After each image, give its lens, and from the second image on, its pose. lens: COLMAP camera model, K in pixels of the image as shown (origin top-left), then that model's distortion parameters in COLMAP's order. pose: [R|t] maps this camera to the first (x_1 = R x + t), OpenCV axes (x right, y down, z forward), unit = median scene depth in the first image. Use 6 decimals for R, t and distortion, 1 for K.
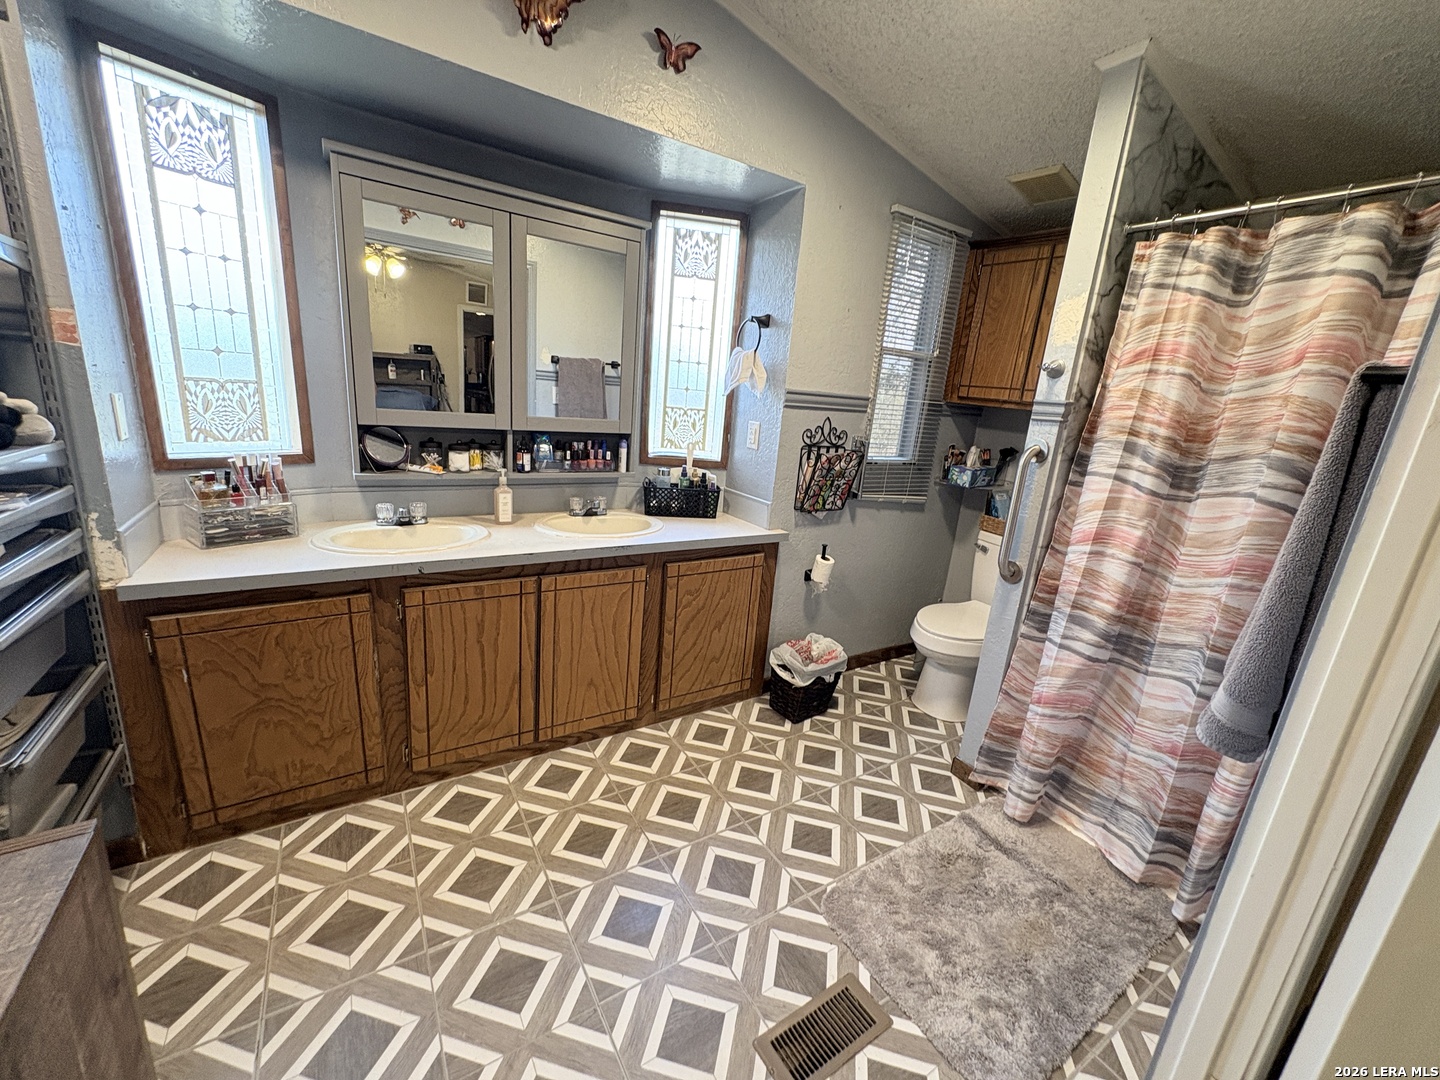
lens RADIAL K [[572.3, 0, 720.0], [0, 572.3, 540.0], [0, 0, 1]] dist [-0.000499, -0.000276]
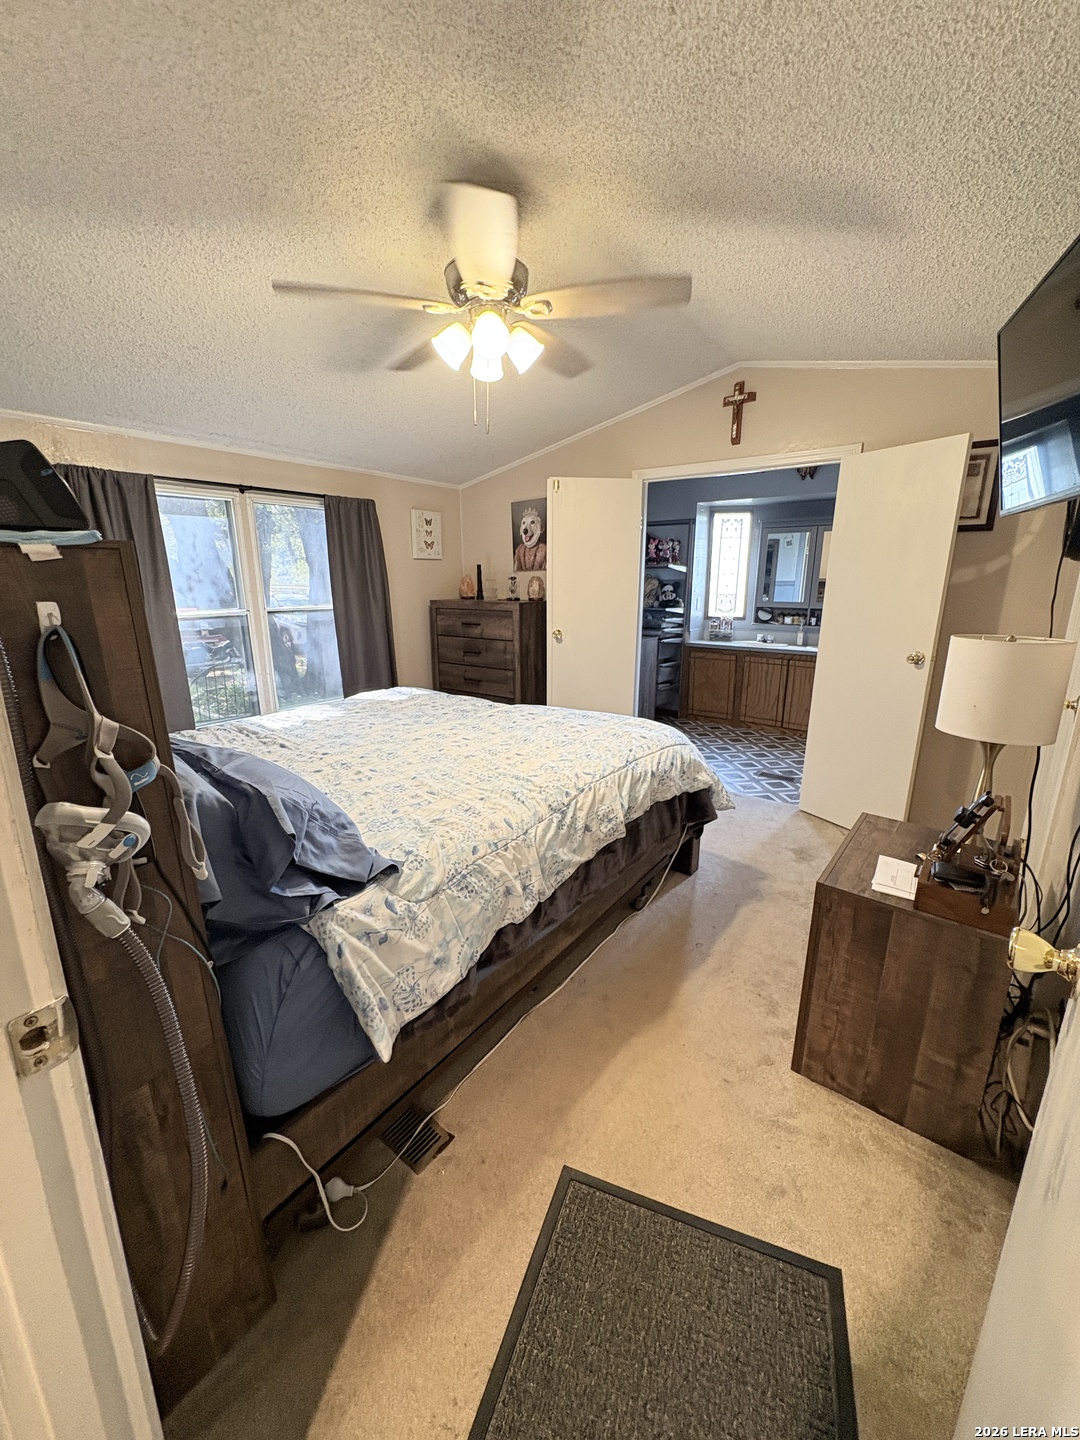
lens RADIAL K [[572.3, 0, 540.0], [0, 572.3, 720.0], [0, 0, 1]] dist [-0.000499, -0.000276]
pose [[0.360473, 0.148669, -0.920846, 1.803330], [-0.207428, 0.975274, 0.076257, 0.383342], [0.909414, 0.163520, 0.382398, -1.071773]]
